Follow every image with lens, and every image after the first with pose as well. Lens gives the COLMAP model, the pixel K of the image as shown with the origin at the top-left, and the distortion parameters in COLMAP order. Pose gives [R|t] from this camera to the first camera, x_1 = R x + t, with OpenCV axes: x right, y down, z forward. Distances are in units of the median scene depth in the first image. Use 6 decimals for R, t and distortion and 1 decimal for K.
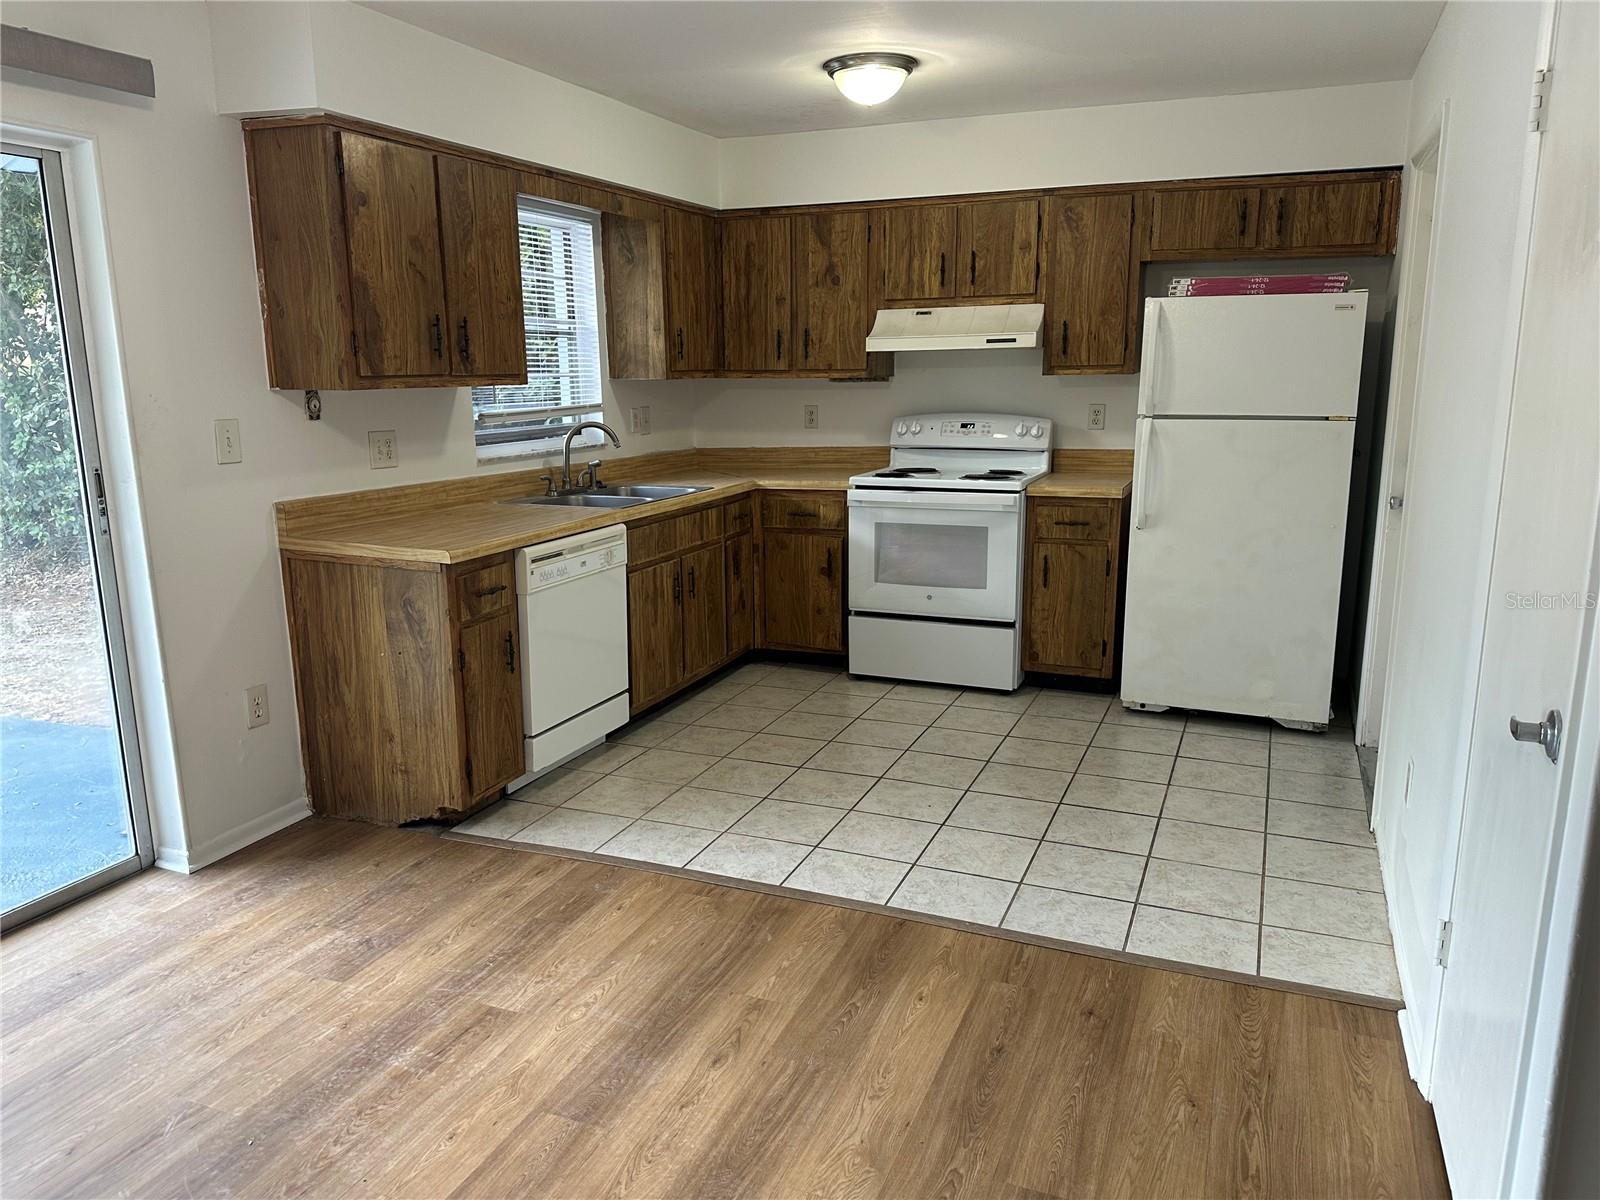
lens RADIAL K [[1136.5, 0, 804.8], [0, 1136.5, 607.7], [0, 0, 1]] dist [0.077647, -0.101301]
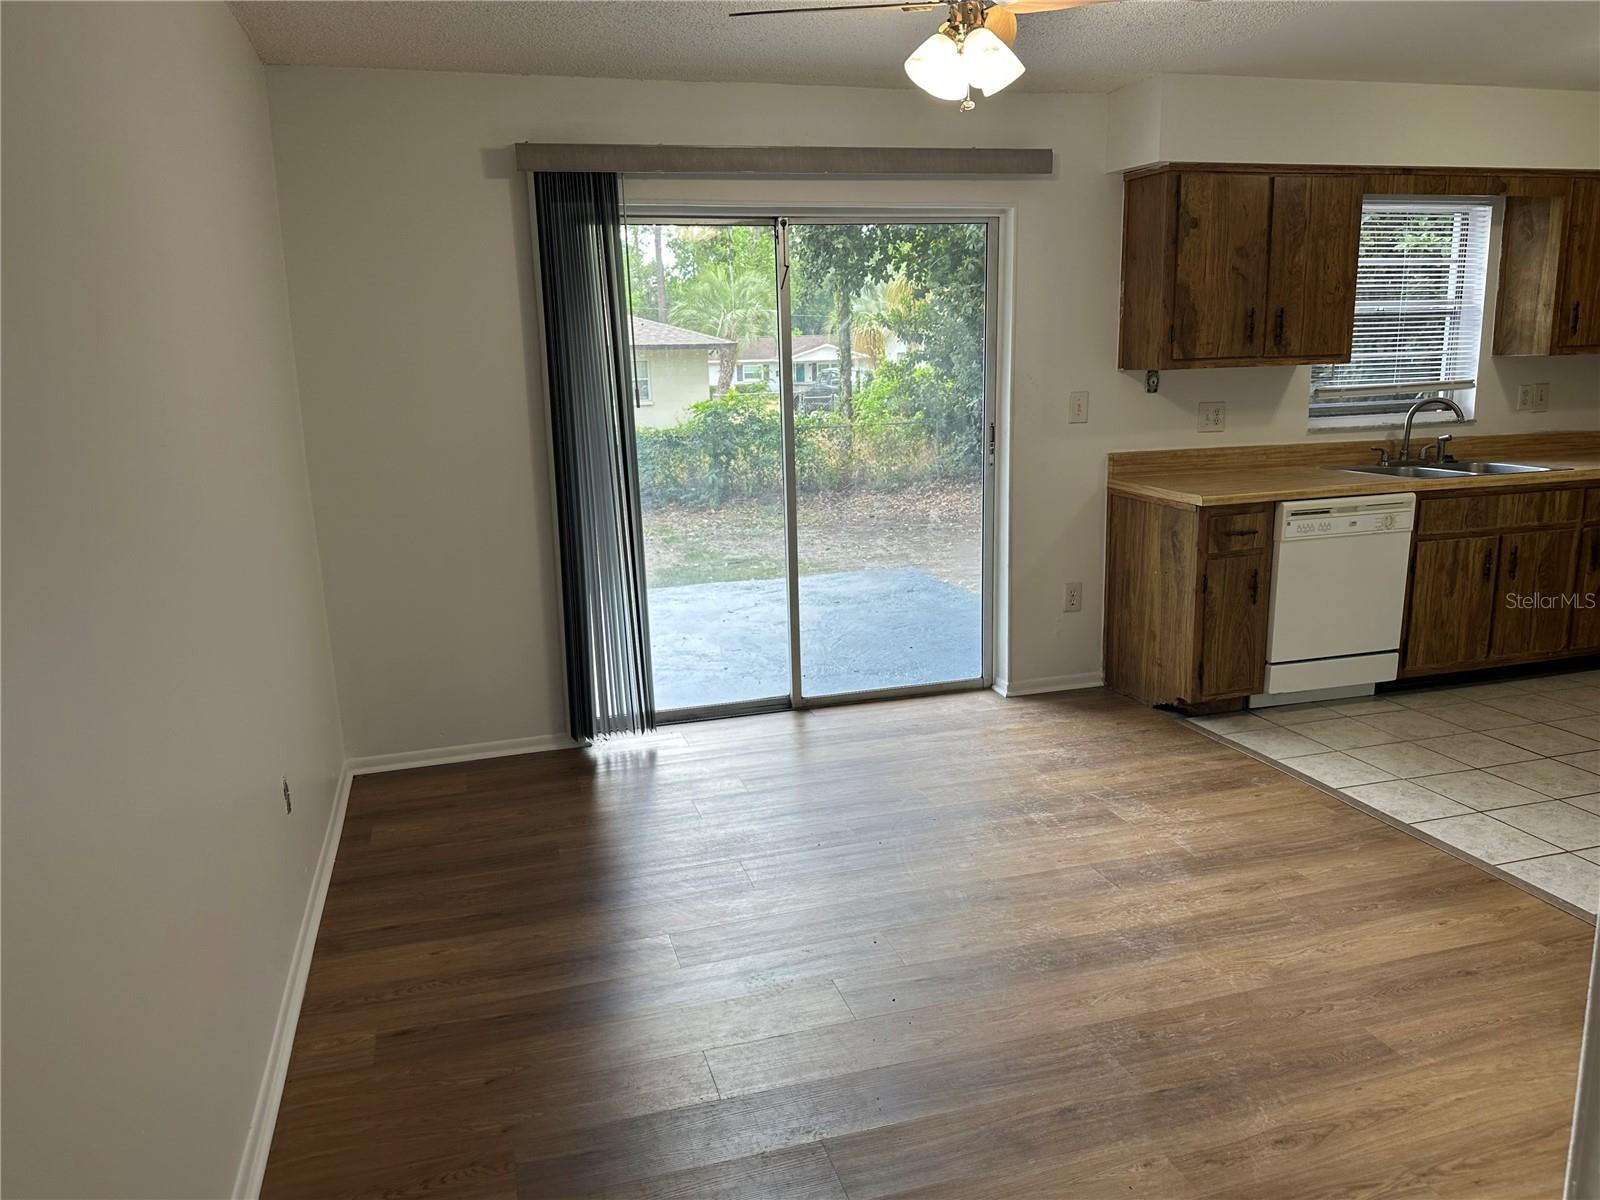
lens RADIAL K [[1136.5, 0, 809.9], [0, 1136.5, 598.1], [0, 0, 1]] dist [0.077647, -0.101301]
pose [[0.638227, 0.154576, -0.754170, 0.331812], [-0.145541, 0.986196, 0.078966, 0.021659], [0.755965, 0.059365, 0.651914, -0.133682]]
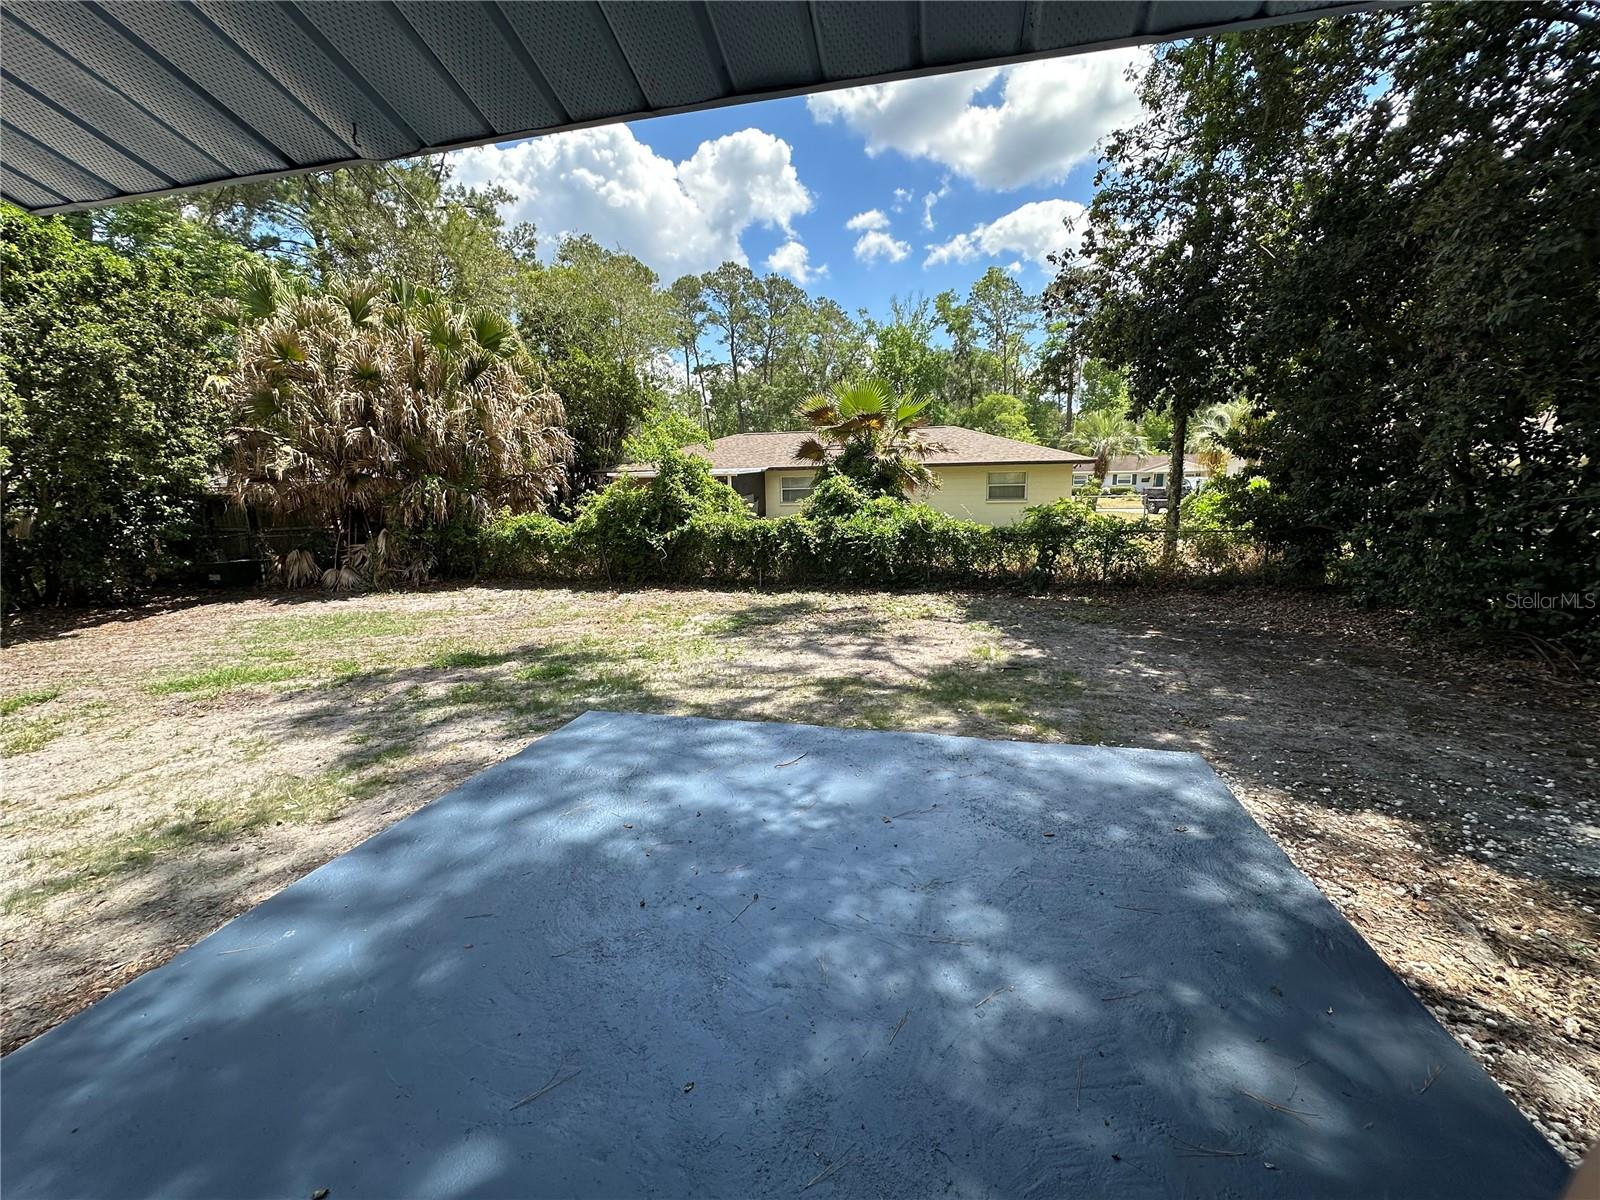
lens RADIAL K [[645.9, 0, 795.2], [0, 645.9, 588.8], [0, 0, 1]] dist [-0.000009, 0.000886]
pose [[0.164271, 0.181123, -0.969644, -0.549533], [-0.194917, 0.969576, 0.148088, -0.180164], [0.966966, 0.164674, 0.194577, 0.780625]]
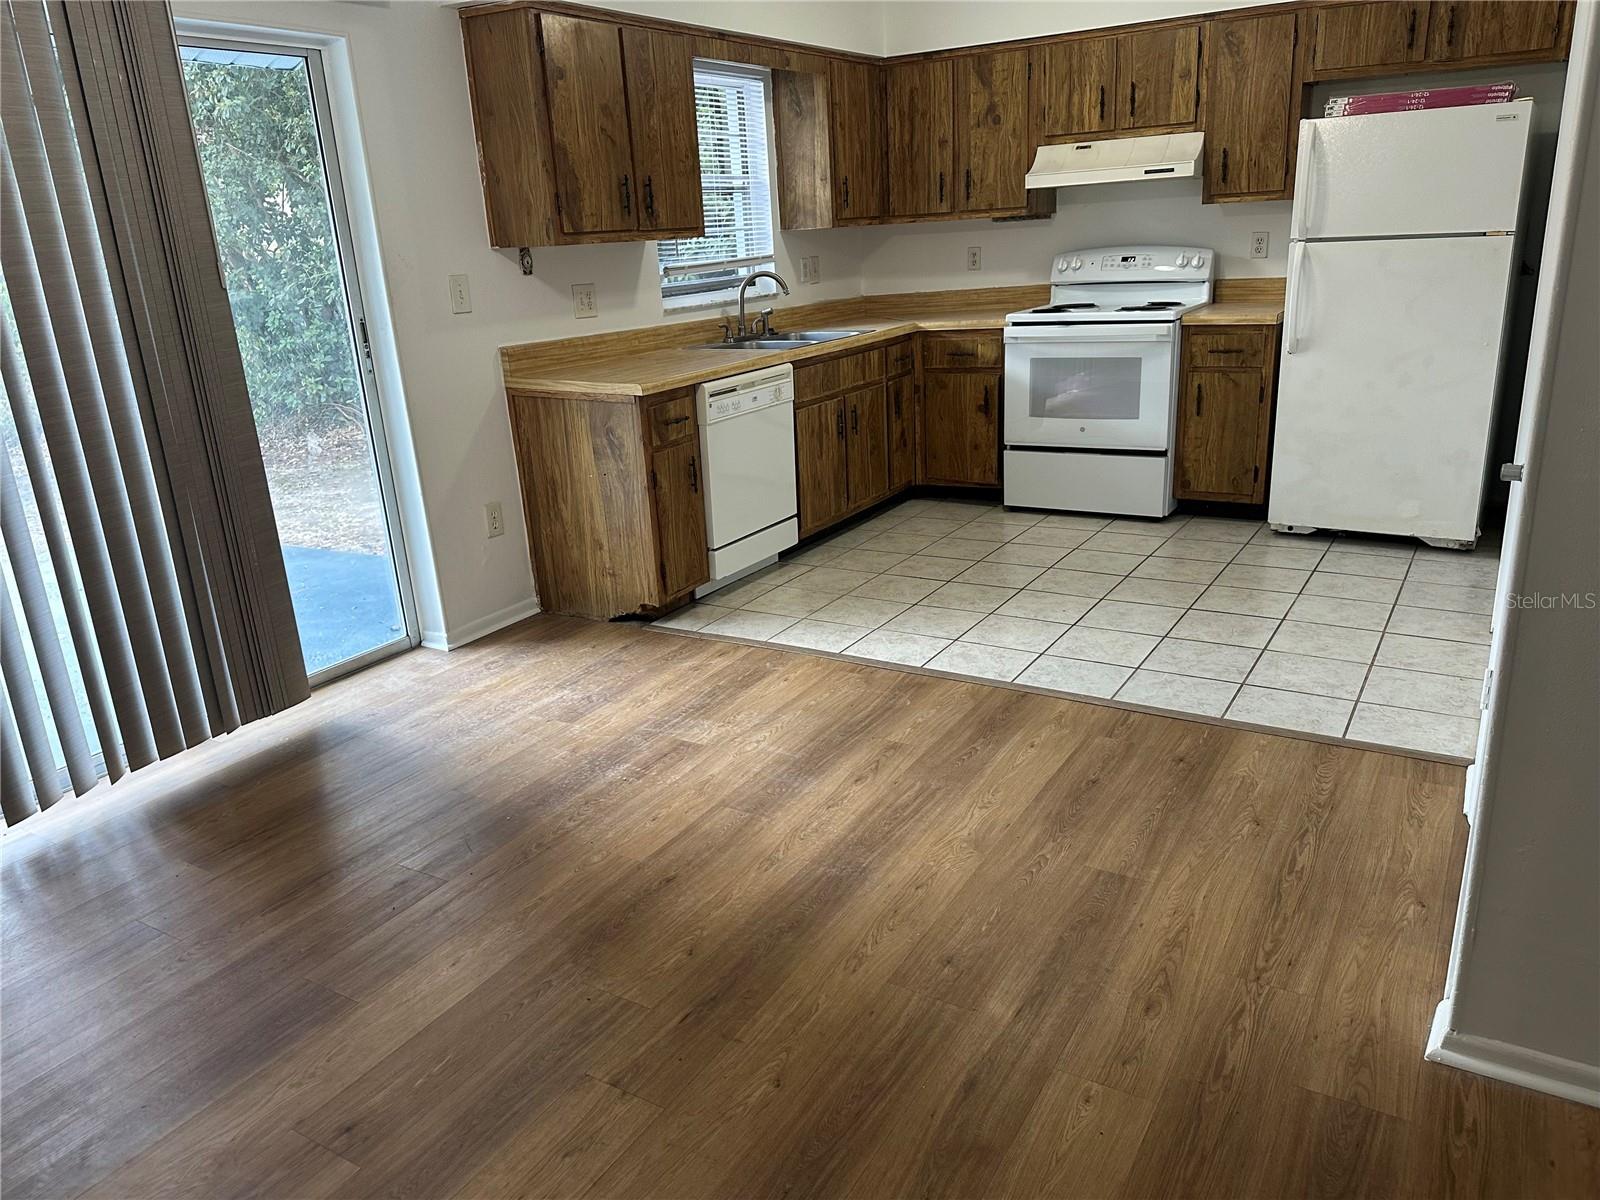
lens RADIAL K [[1136.5, 0, 799.5], [0, 1136.5, 599.6], [0, 0, 1]] dist [0.077647, -0.101301]
pose [[0.985818, 0.006753, -0.167682, 0.039845], [0.011260, 0.994277, 0.106241, 0.040902], [0.167440, -0.106622, 0.980100, -0.120430]]
